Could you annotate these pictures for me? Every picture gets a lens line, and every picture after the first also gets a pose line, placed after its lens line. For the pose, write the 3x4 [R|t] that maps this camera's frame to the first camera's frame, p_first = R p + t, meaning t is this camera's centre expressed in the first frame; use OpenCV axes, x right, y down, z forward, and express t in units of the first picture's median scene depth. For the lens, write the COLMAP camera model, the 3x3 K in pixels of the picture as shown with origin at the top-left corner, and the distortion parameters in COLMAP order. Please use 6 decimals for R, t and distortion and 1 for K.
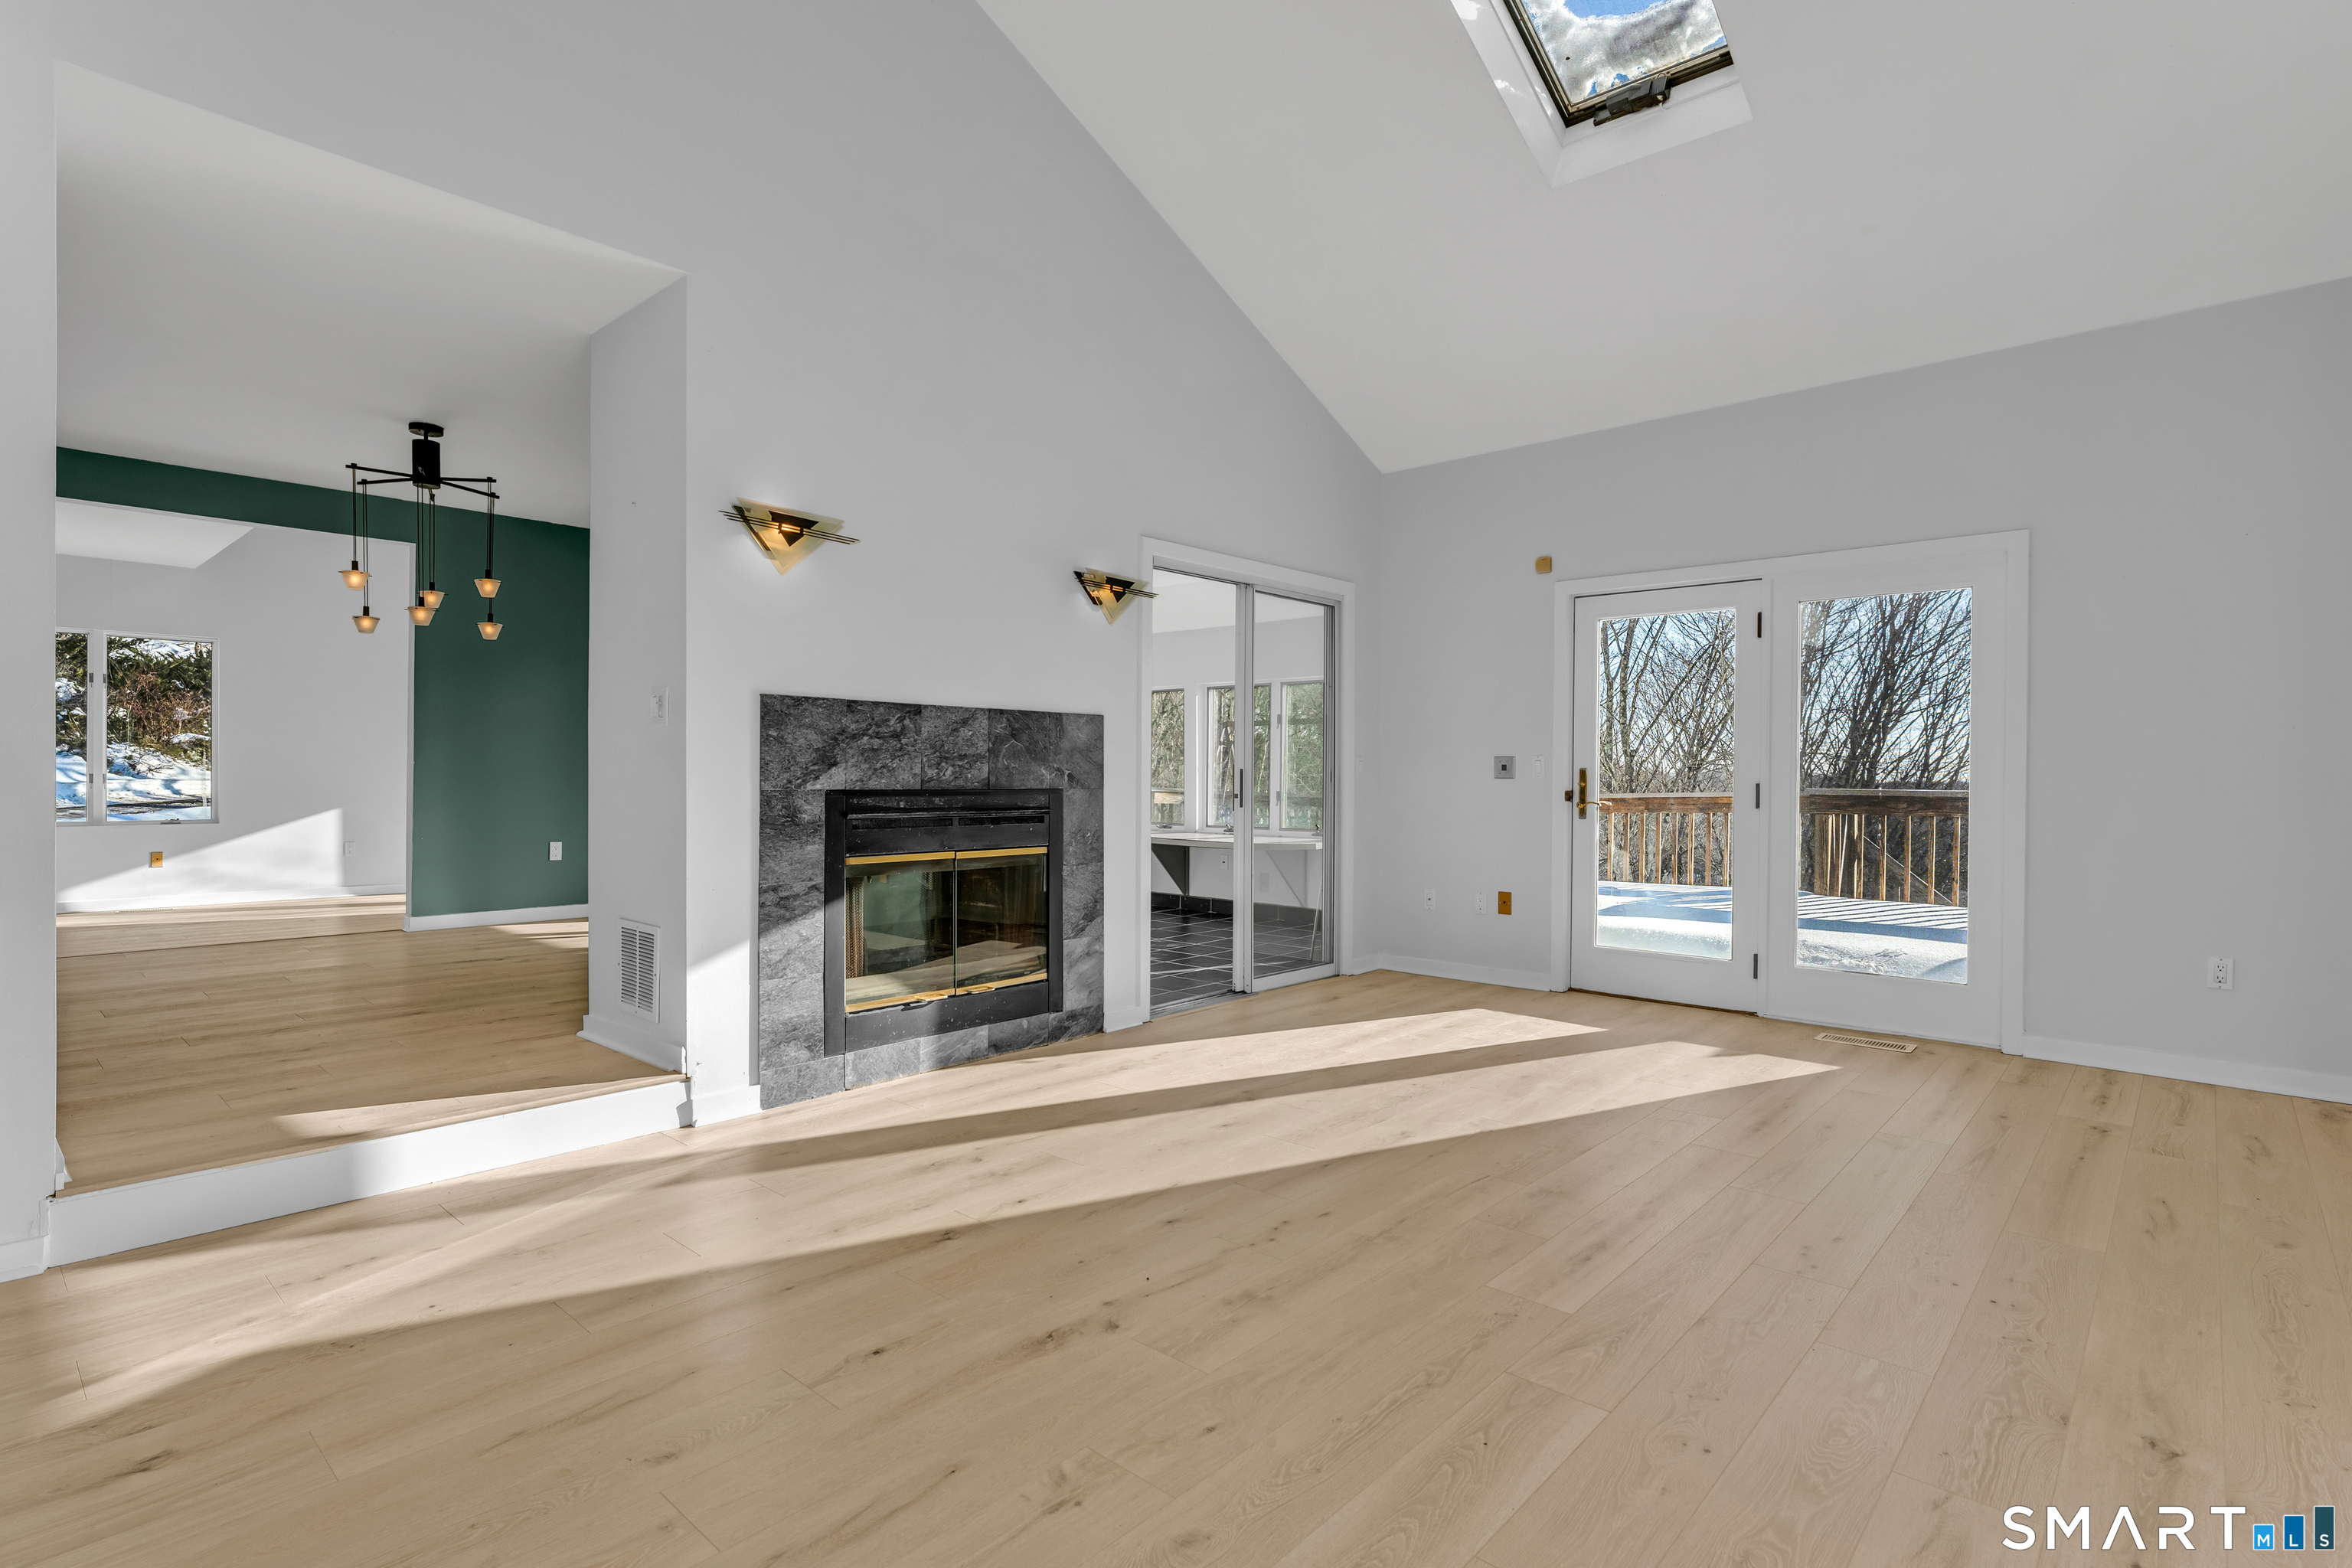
lens RADIAL K [[1124.2, 0, 1176.0], [0, 1124.2, 784.0], [0, 0, 1]] dist [-0.000121, -0.000192]
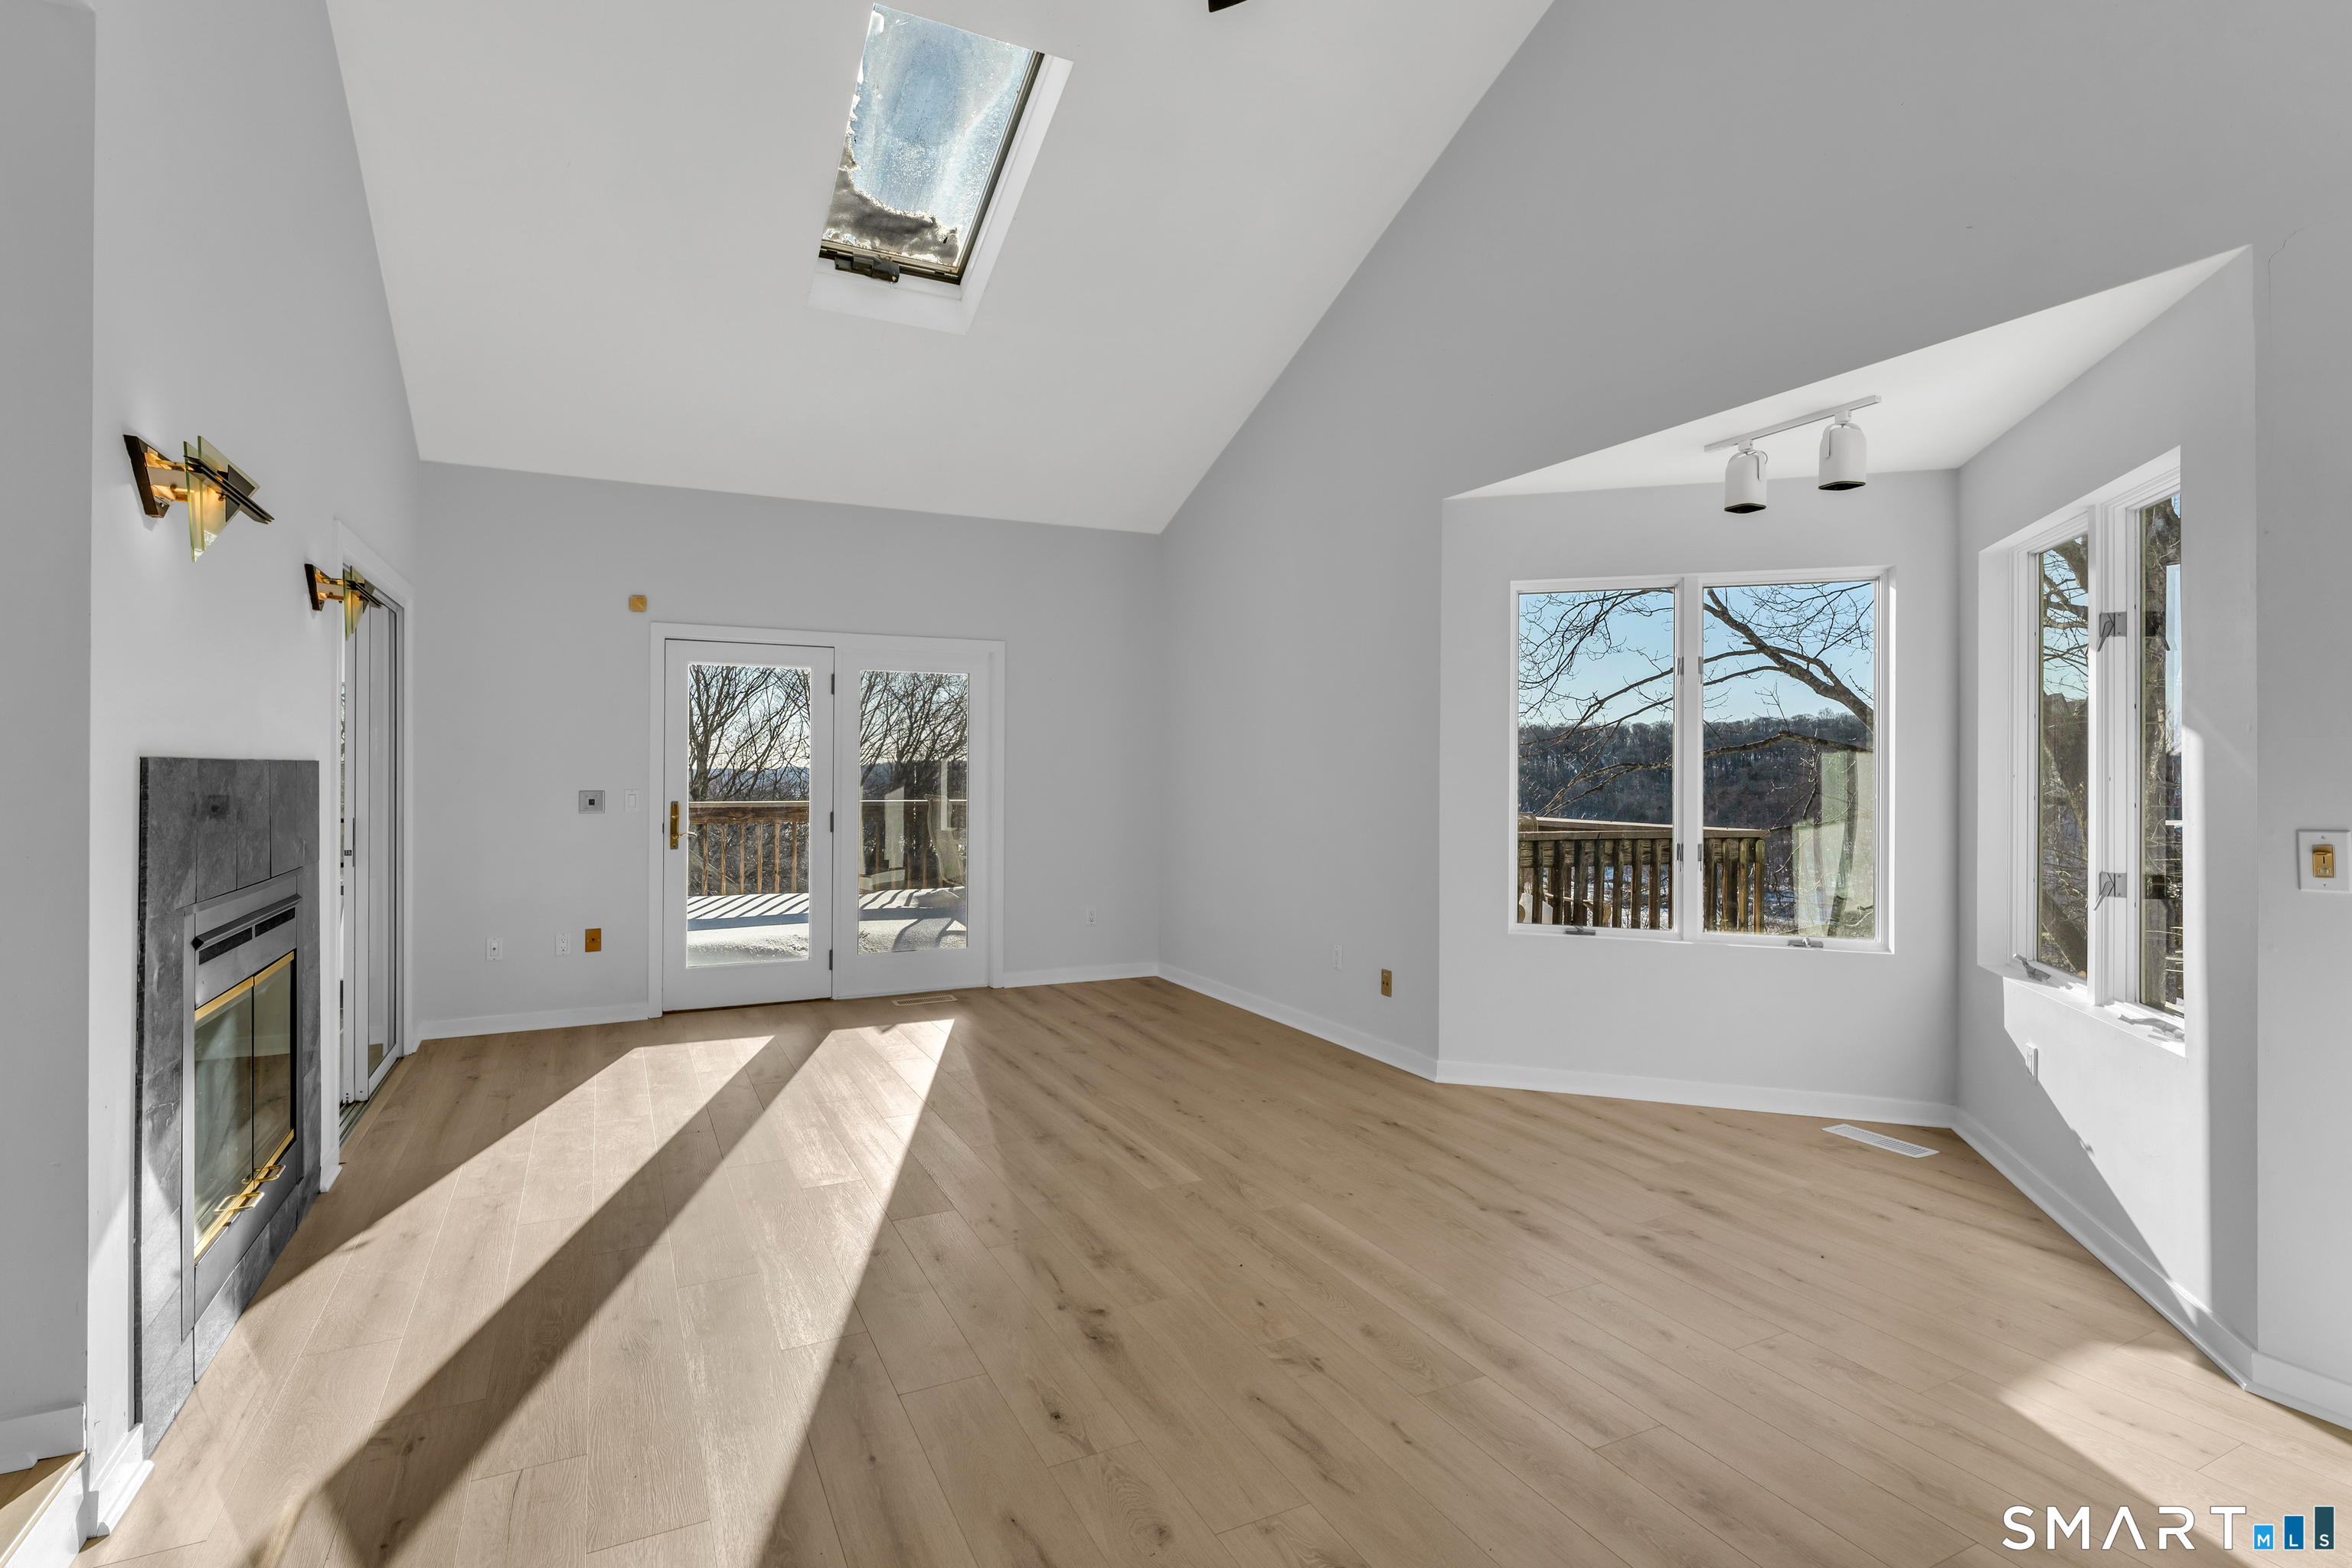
lens RADIAL K [[1114.0, 0, 1170.6], [0, 1114.0, 771.3], [0, 0, 1]] dist [-0.001706, -0.000111]
pose [[0.375008, -0.007845, 0.926988, -0.621269], [0.008260, 0.999953, 0.005121, -0.062763], [-0.926985, 0.005737, 0.375055, 0.250546]]
